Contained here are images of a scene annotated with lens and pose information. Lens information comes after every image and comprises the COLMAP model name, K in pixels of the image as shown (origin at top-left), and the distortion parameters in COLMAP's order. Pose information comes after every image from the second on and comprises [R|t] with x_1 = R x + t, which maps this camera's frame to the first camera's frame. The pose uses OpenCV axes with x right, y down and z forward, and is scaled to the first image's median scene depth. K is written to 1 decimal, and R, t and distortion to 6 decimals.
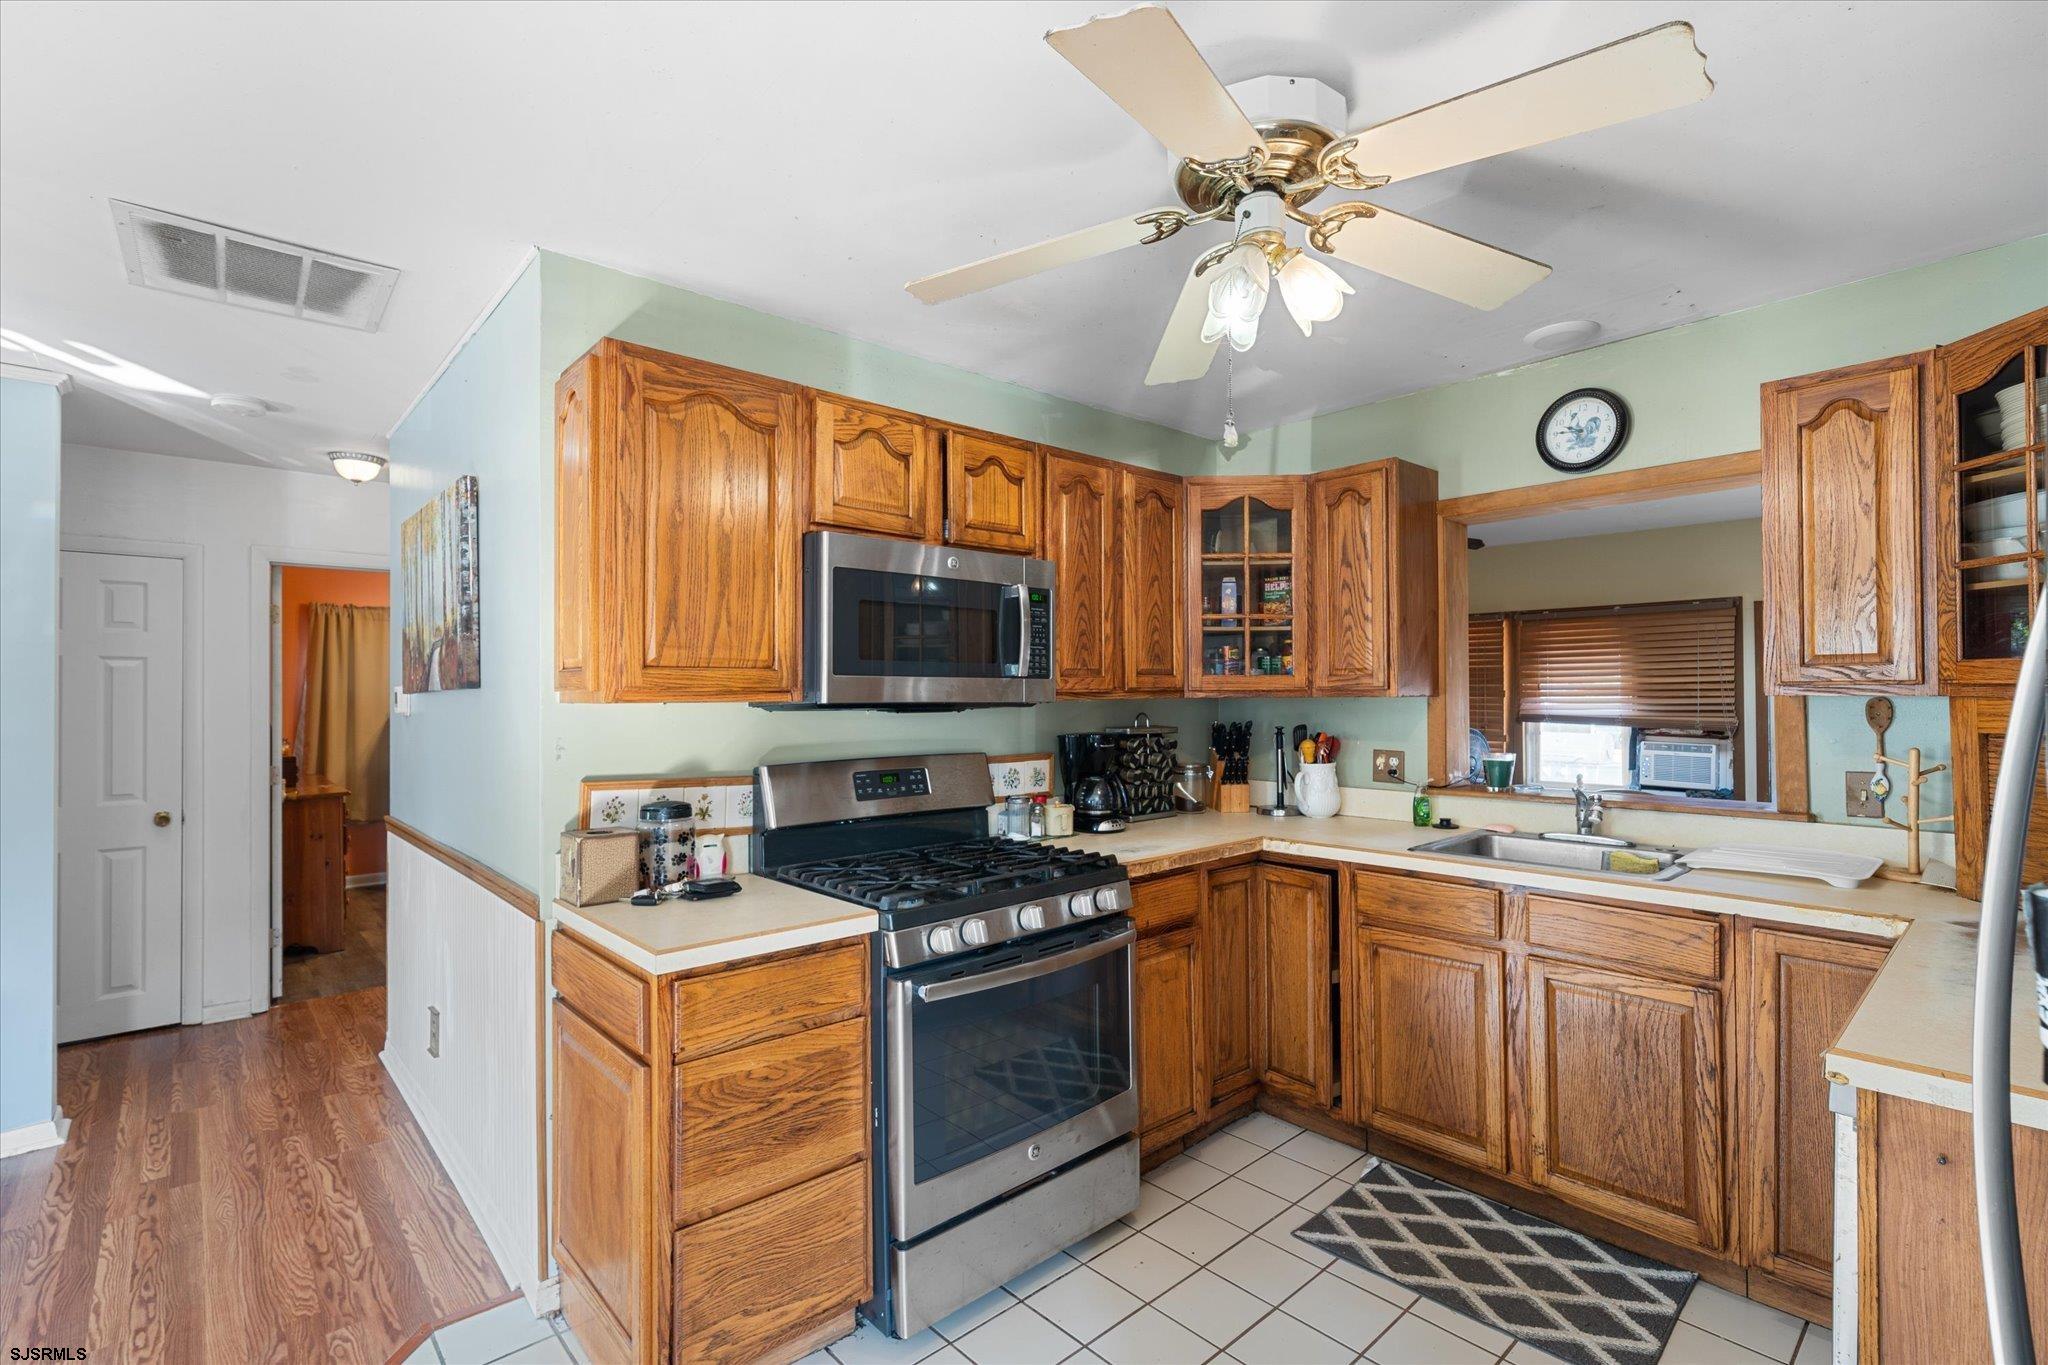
lens RADIAL K [[928.2, 0, 1023.1], [0, 928.2, 683.4], [0, 0, 1]] dist [-0.000368, 0.000192]
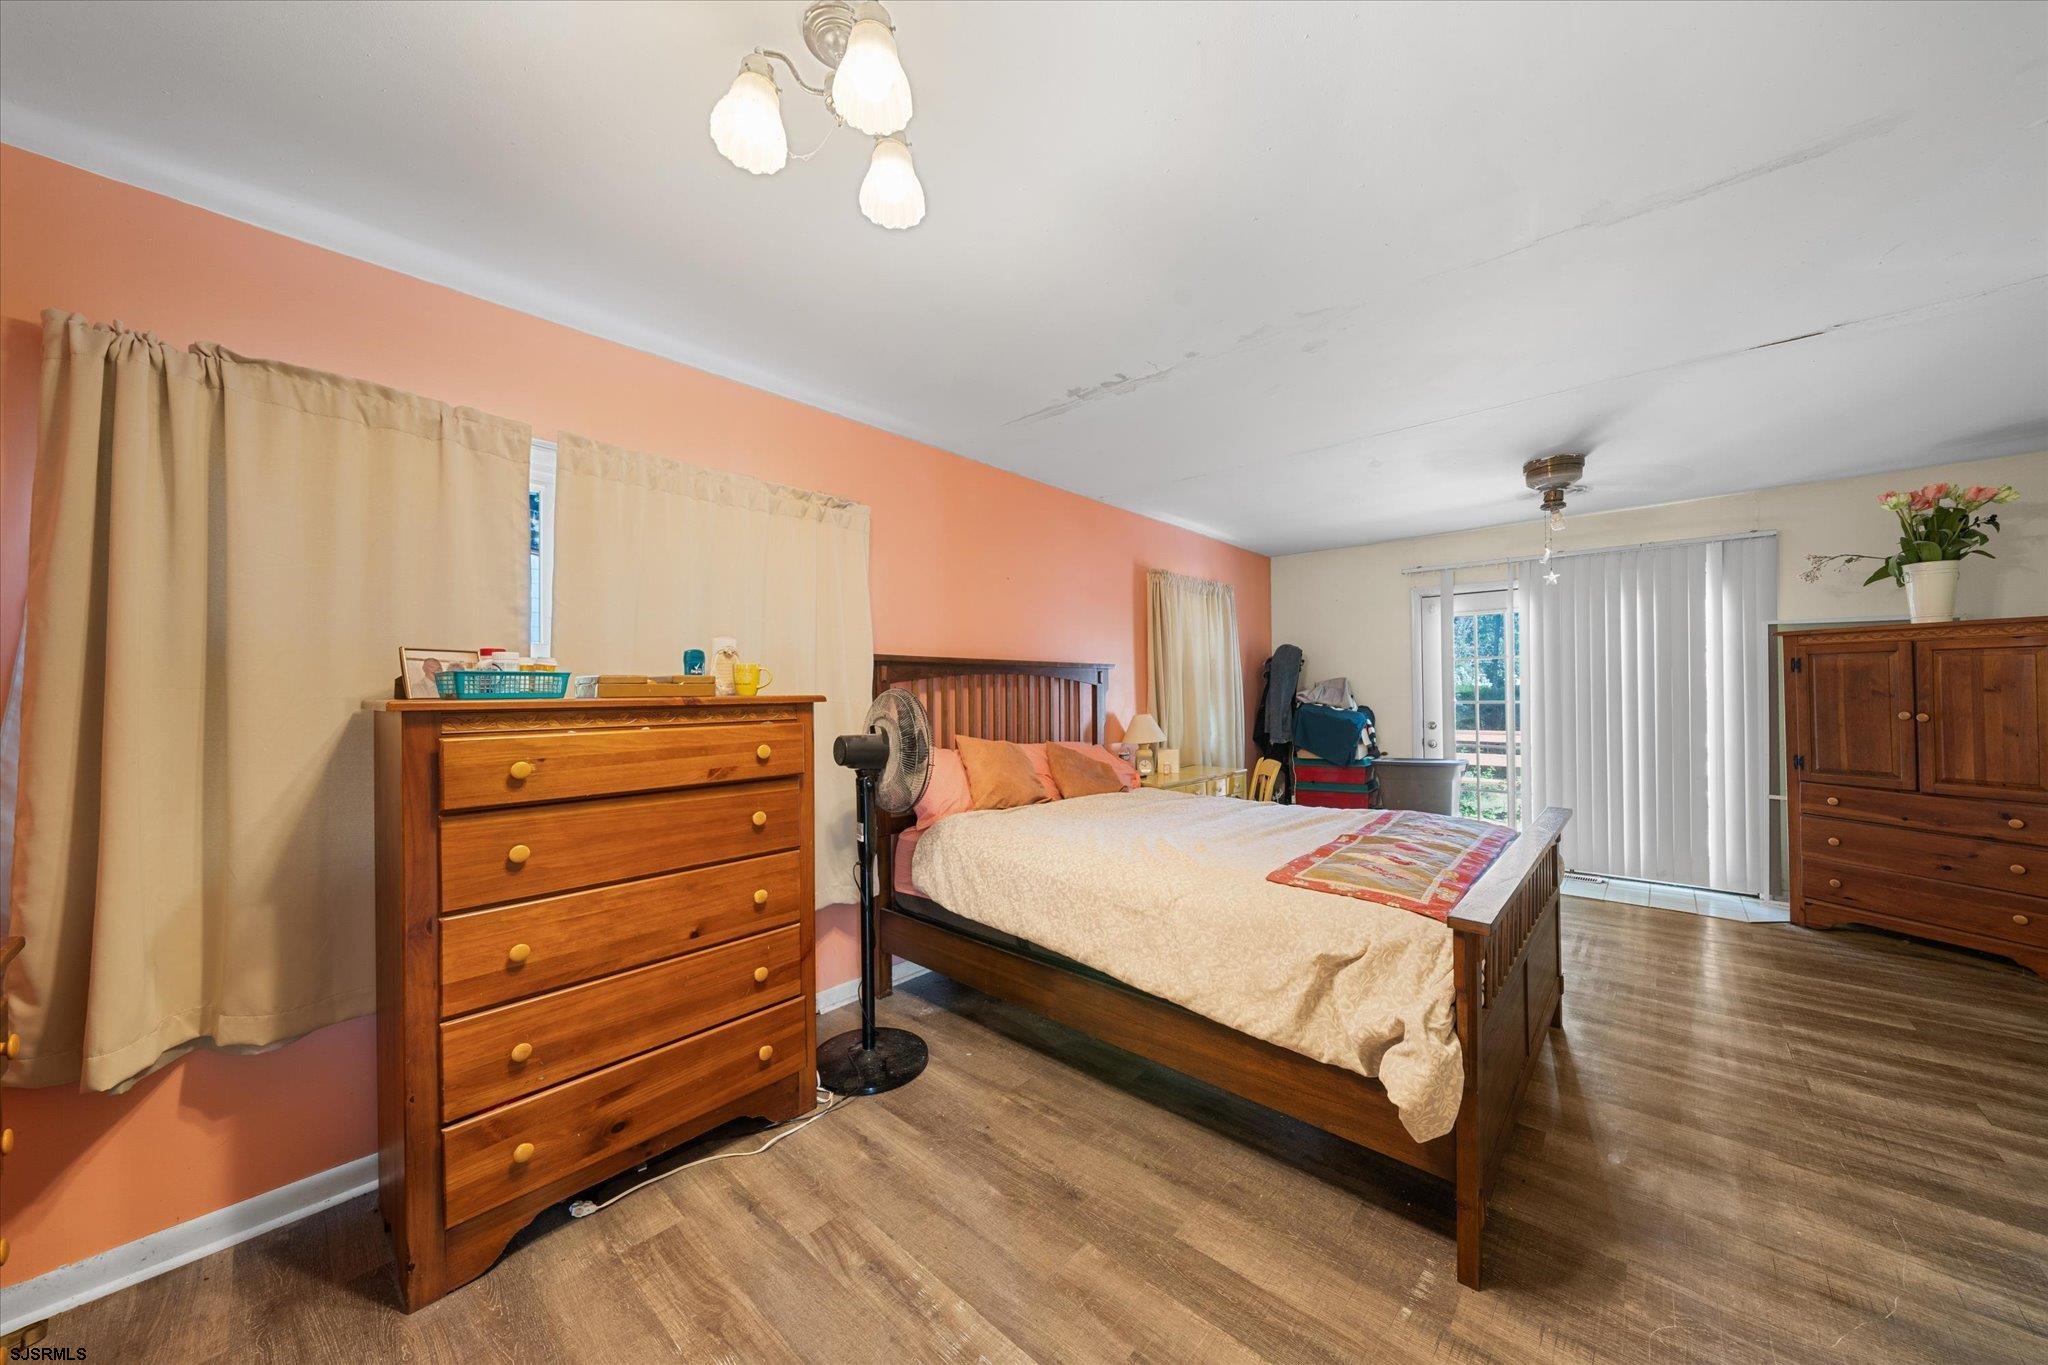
lens RADIAL K [[700.0, 0, 1018.6], [0, 700.0, 684.3], [0, 0, 1]] dist [-0.005126, -0.000117]
pose [[0.996008, -0.001409, 0.089251, -1.411440], [0.000584, 0.999957, 0.009268, 0.076192], [-0.089261, -0.009178, 0.995966, 2.195804]]
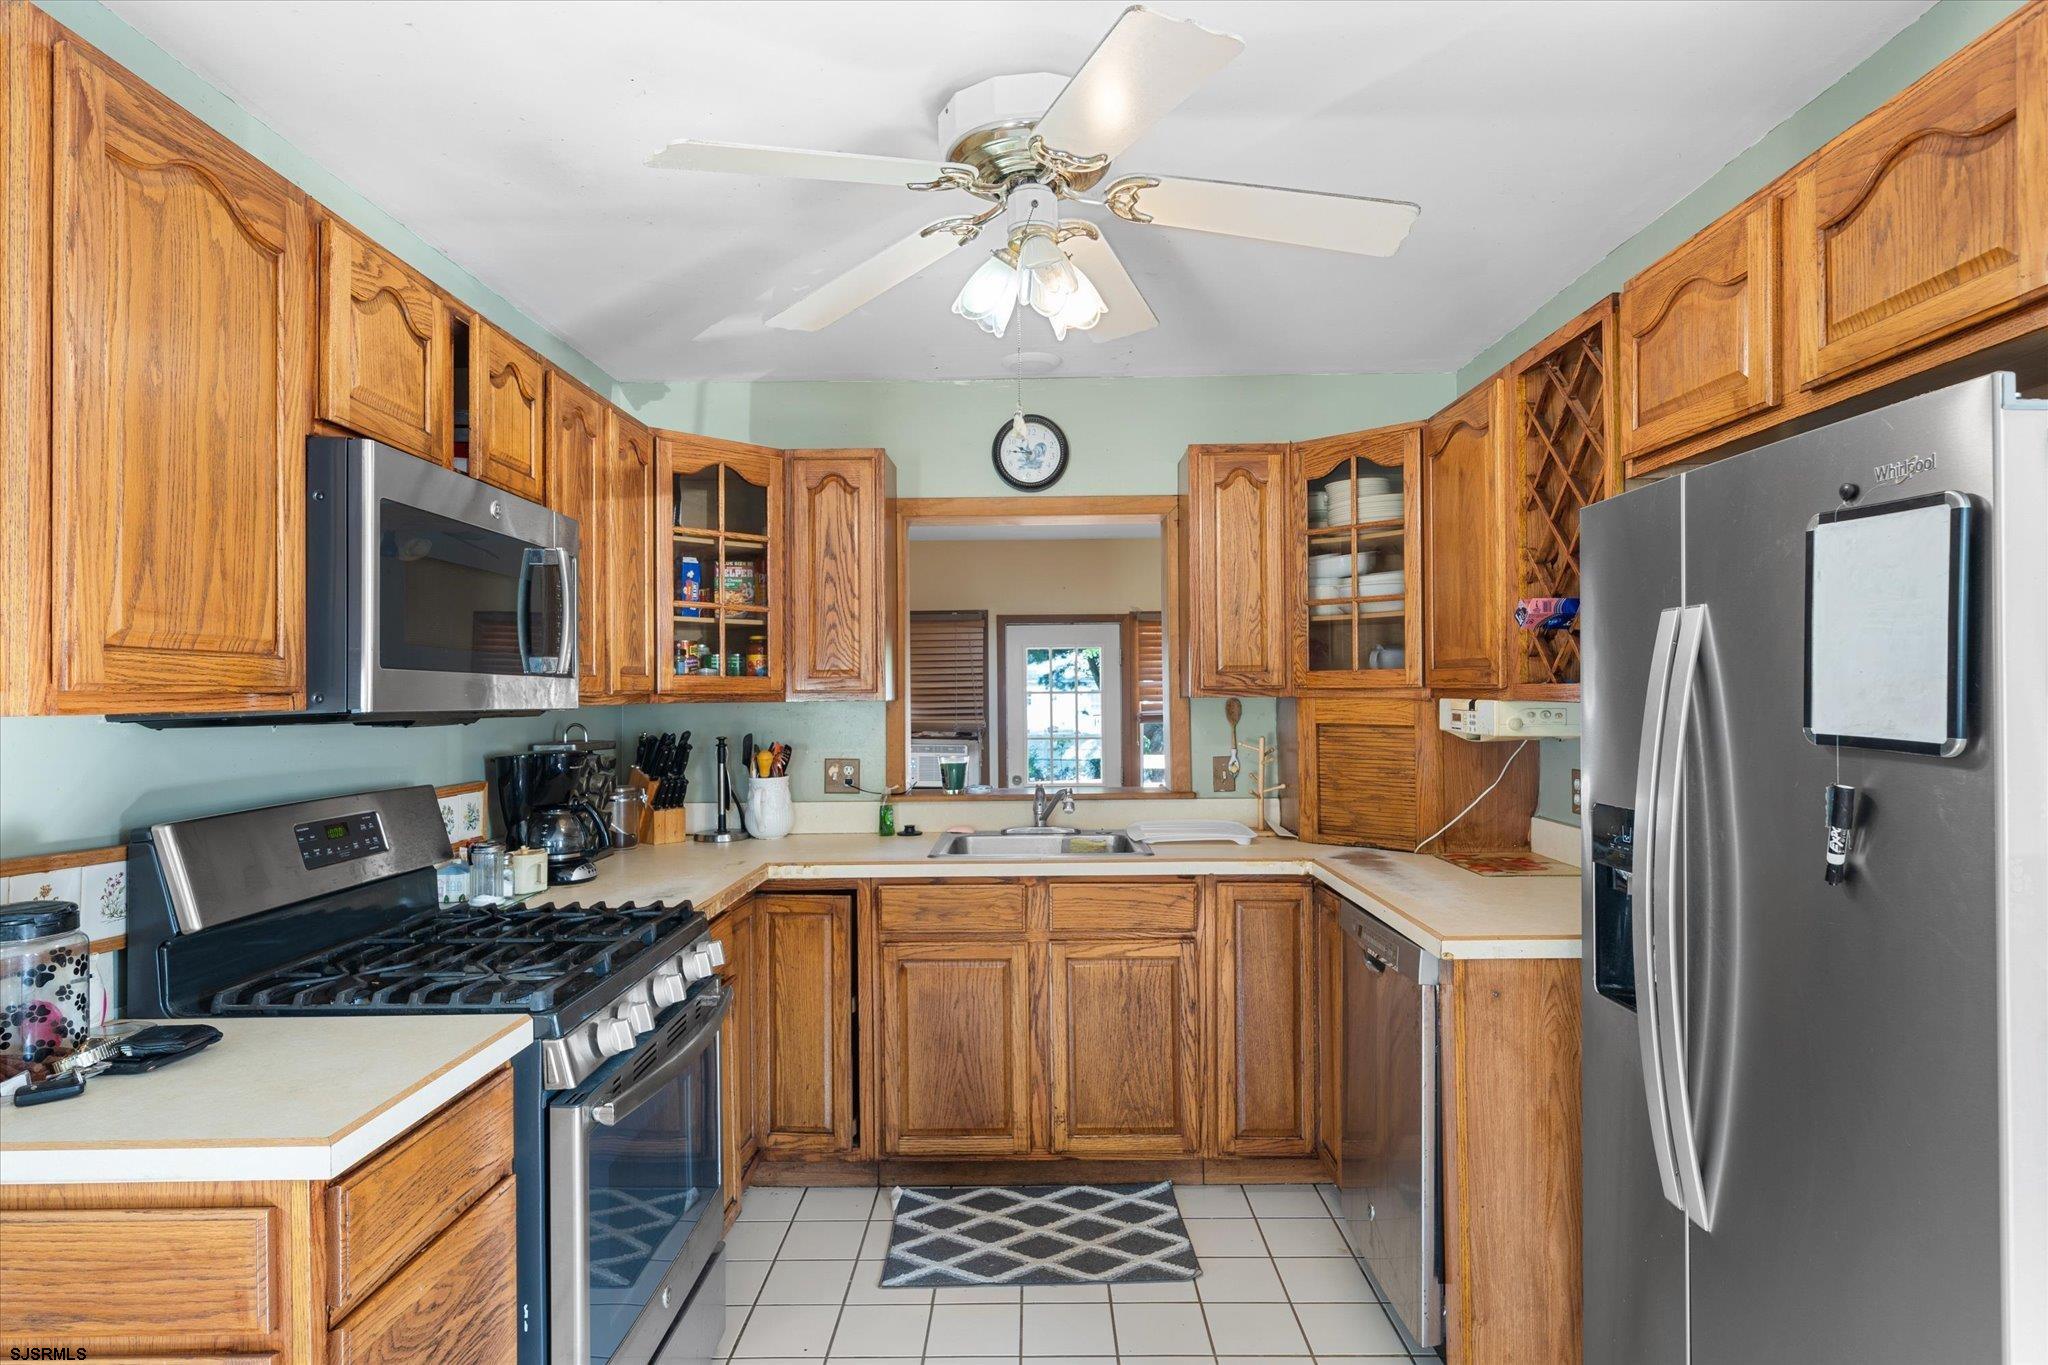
lens RADIAL K [[1127.7, 0, 1023.5], [0, 1127.7, 684.6], [0, 0, 1]] dist [-0.000066, 0.001701]
pose [[0.677512, 0.005996, 0.735487, -0.444021], [-0.003070, 0.999981, -0.005324, 0.004772], [-0.735505, 0.001350, 0.677518, 0.143995]]
